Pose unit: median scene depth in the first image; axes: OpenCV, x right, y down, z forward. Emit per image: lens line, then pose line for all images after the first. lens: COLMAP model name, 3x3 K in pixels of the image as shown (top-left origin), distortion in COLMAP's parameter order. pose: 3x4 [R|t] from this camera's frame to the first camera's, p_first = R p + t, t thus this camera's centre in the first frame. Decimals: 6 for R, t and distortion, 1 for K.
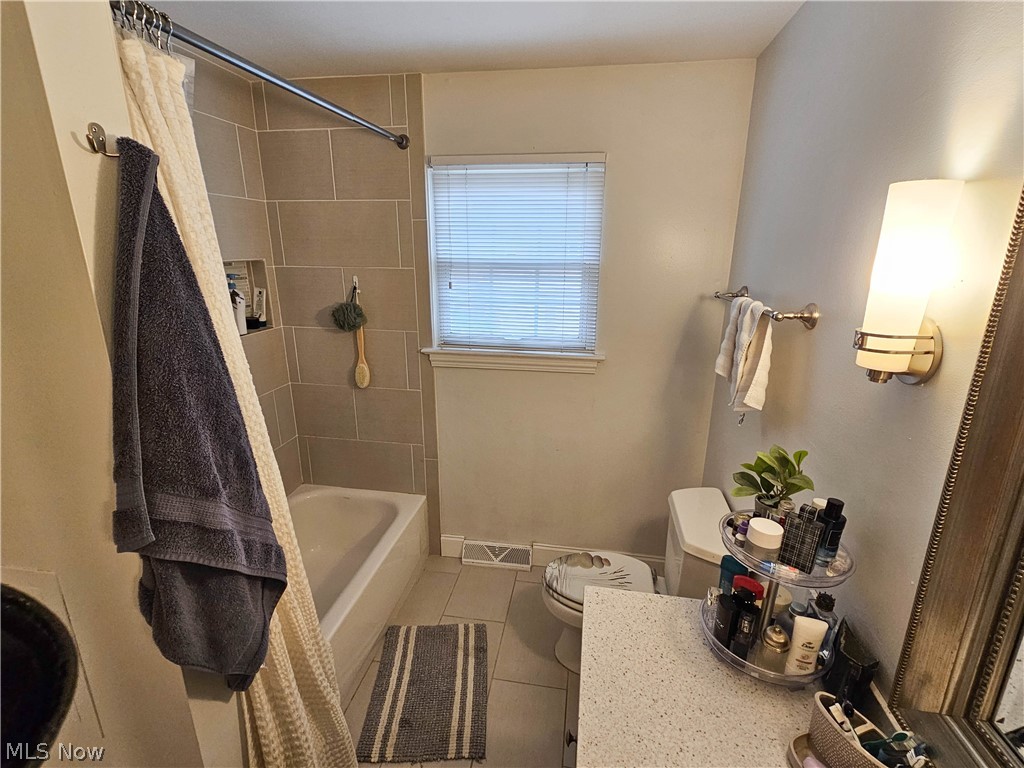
lens RADIAL K [[485.3, 0, 512.3], [0, 485.3, 384.9], [0, 0, 1]] dist [0.002914, 0.000209]
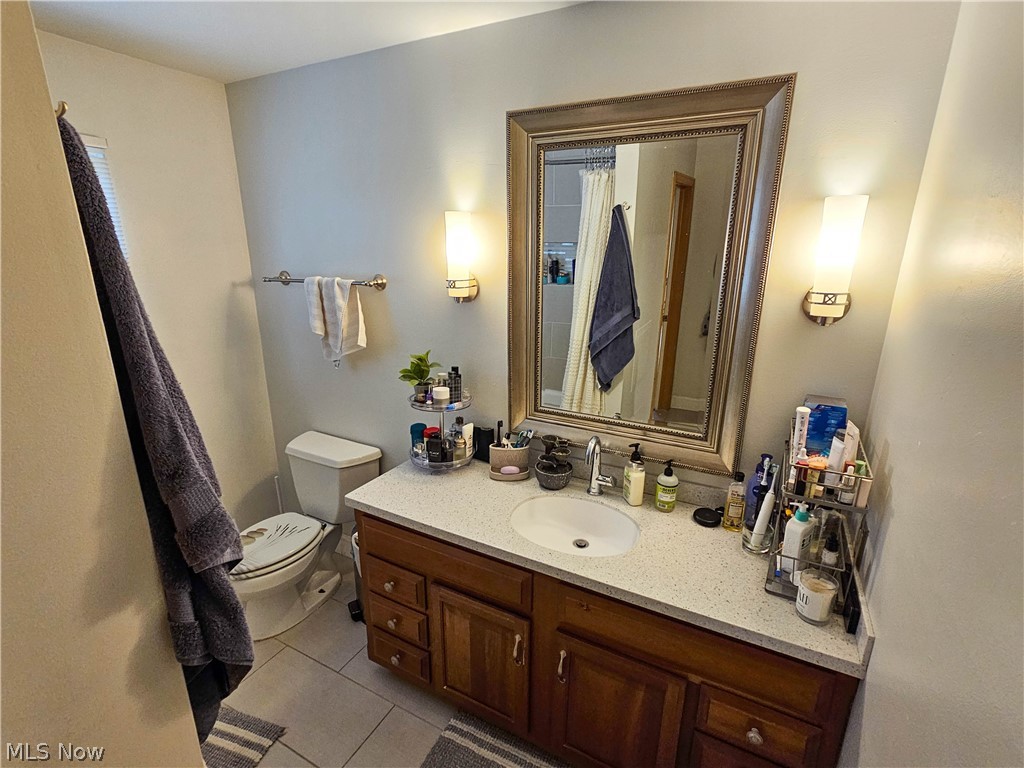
lens RADIAL K [[485.3, 0, 514.5], [0, 485.3, 382.8], [0, 0, 1]] dist [0.002914, 0.000209]
pose [[0.311238, -0.265869, 0.912384, -1.082619], [0.259493, 0.947360, 0.187542, -0.010390], [-0.914218, 0.178387, 0.363846, 0.054133]]
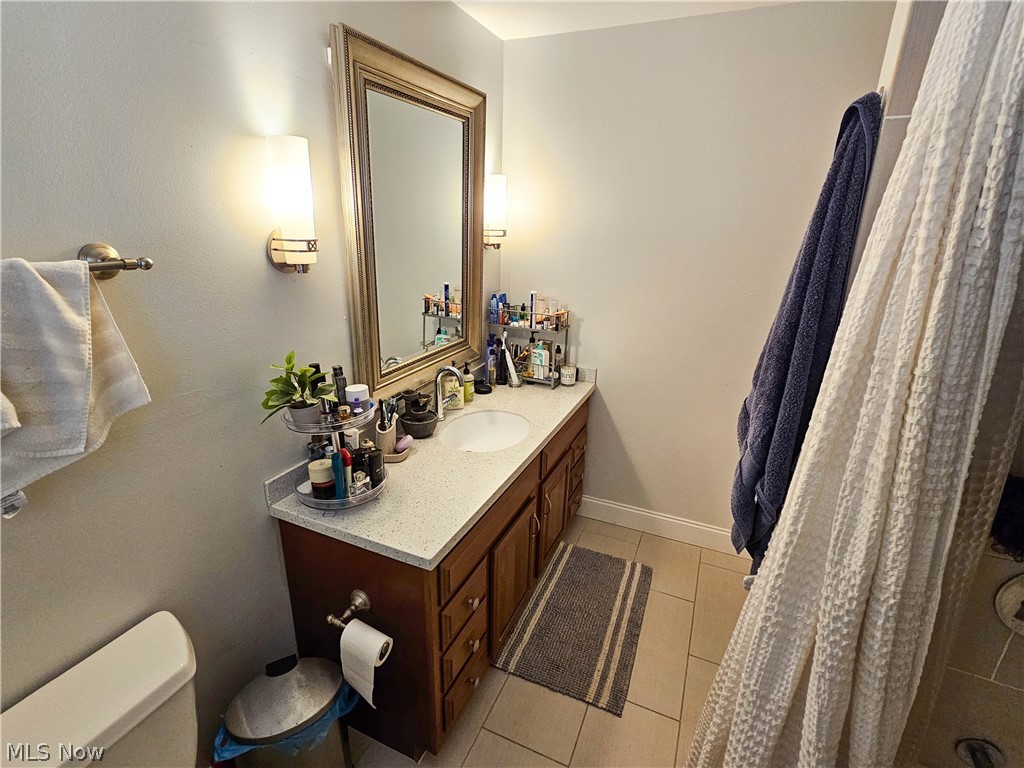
lens RADIAL K [[485.3, 0, 512.8], [0, 485.3, 388.0], [0, 0, 1]] dist [0.002914, 0.000209]
pose [[-0.968239, -0.108056, 0.225472, -0.192803], [0.041489, 0.819849, 0.571075, -0.492954], [-0.246561, 0.562292, -0.789326, 2.027678]]
